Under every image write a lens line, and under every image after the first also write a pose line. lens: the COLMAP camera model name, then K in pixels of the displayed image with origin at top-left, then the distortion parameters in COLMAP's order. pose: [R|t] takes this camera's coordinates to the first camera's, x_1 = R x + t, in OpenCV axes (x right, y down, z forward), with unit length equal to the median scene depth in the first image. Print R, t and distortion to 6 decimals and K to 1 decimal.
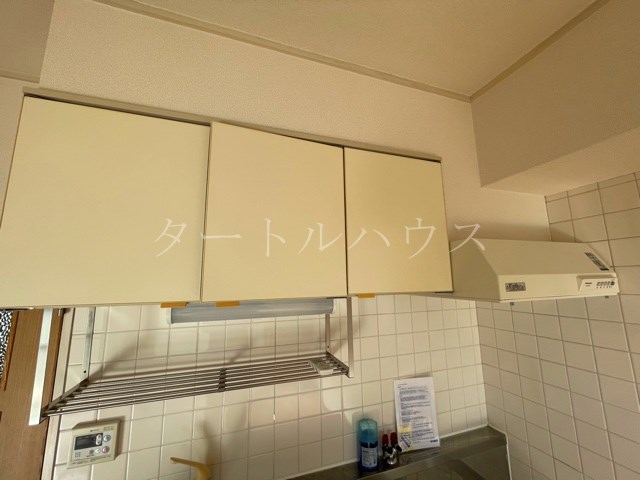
lens RADIAL K [[260.2, 0, 320.0], [0, 260.2, 240.0], [0, 0, 1]] dist [-0.001508, -0.000157]
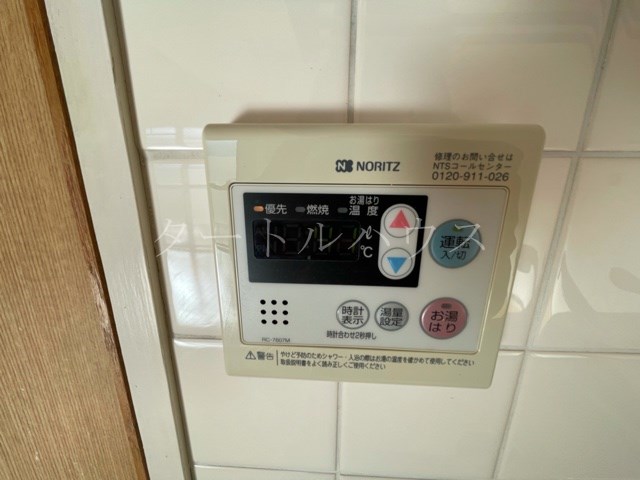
lens RADIAL K [[260.2, 0, 320.0], [0, 260.2, 240.0], [0, 0, 1]] dist [-0.001508, -0.000157]
pose [[0.927214, 0.118120, -0.355417, -0.860521], [0.037274, 0.915151, 0.401384, 0.732036], [0.372672, -0.385416, 0.844138, 0.901141]]
